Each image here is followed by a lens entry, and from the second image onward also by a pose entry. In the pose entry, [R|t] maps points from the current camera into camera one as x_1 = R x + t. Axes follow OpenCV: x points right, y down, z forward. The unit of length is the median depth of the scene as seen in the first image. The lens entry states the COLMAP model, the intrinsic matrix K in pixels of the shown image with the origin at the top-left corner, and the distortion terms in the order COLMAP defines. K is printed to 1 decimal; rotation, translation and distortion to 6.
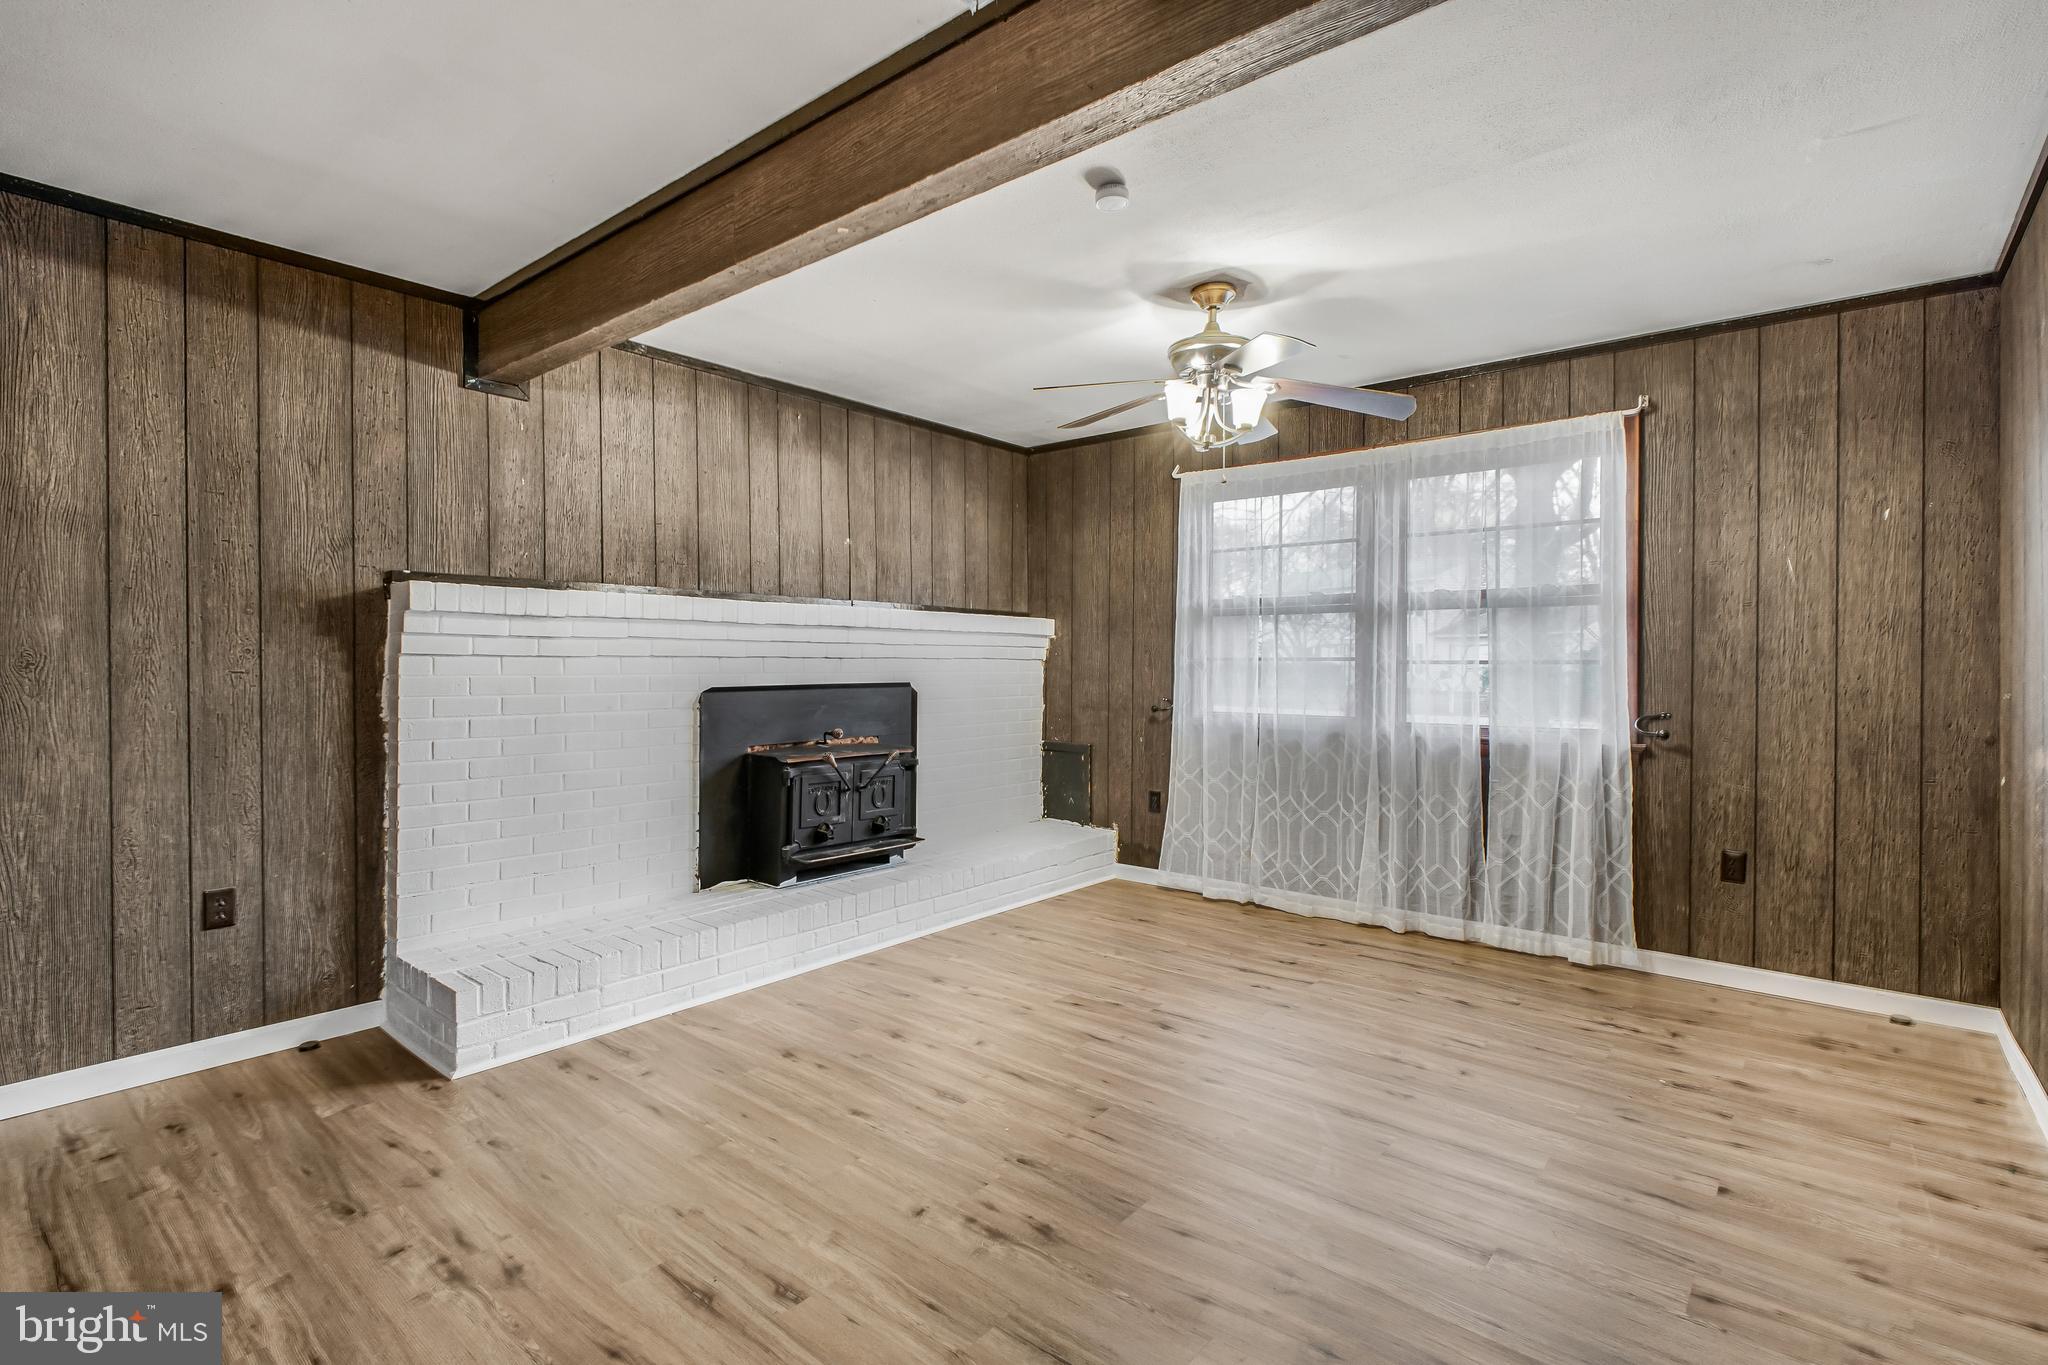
lens RADIAL K [[947.8, 0, 1052.8], [0, 947.8, 655.4], [0, 0, 1]] dist [-0.004277, -0.000779]
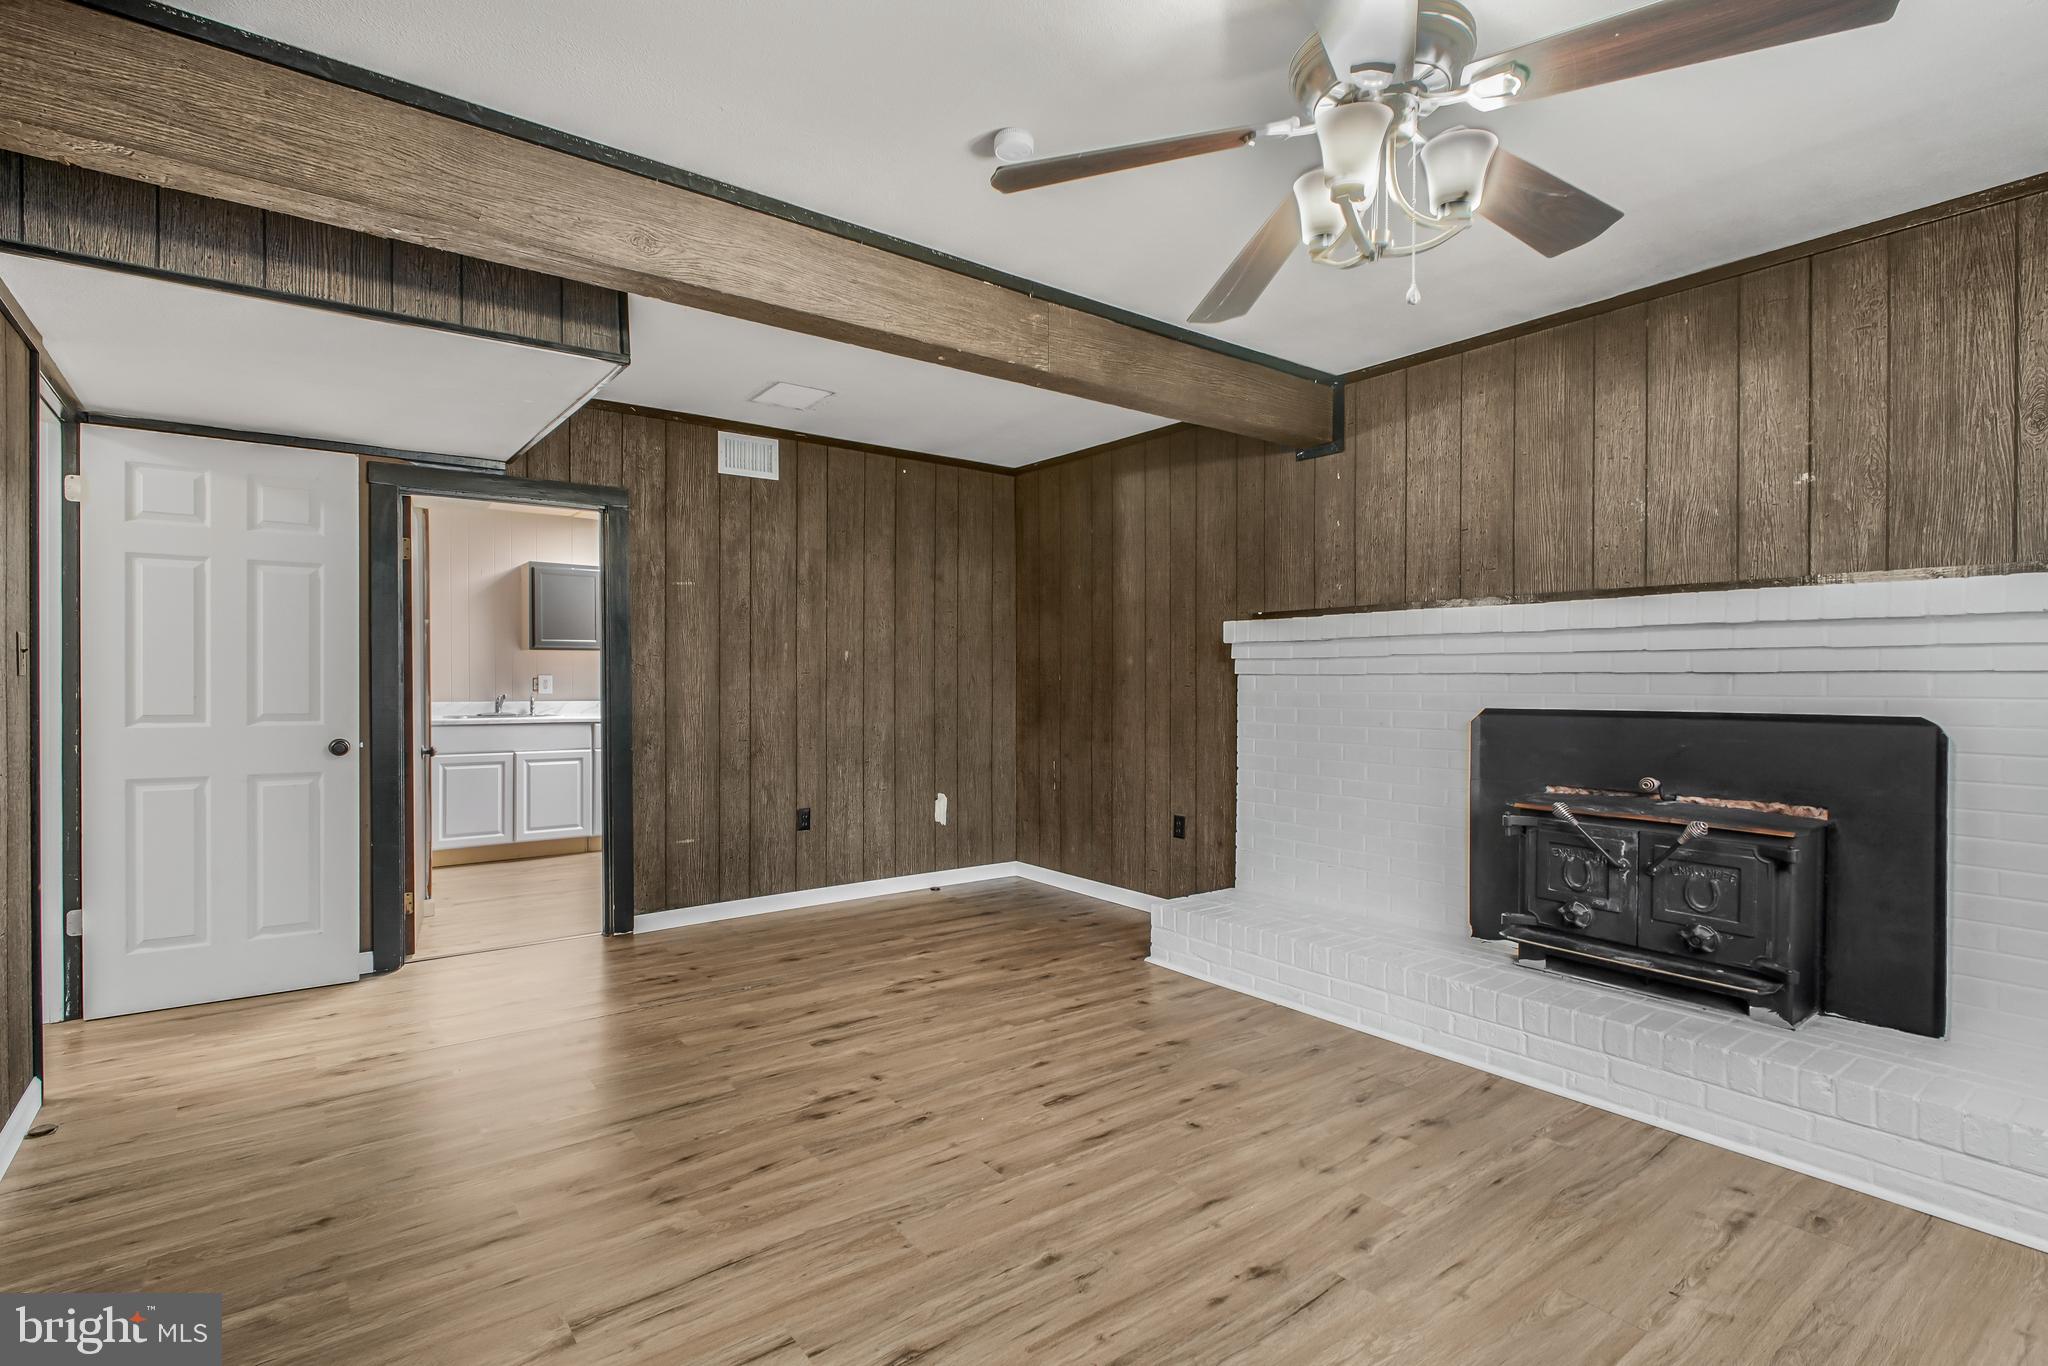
lens RADIAL K [[992.0, 0, 1014.4], [0, 992.0, 684.6], [0, 0, 1]] dist [-0.003022, -0.000723]
pose [[-0.254138, 0.003310, -0.967162, 0.730303], [0.008275, 0.999965, 0.001248, 0.008413], [0.967133, -0.007686, -0.254156, 0.948395]]
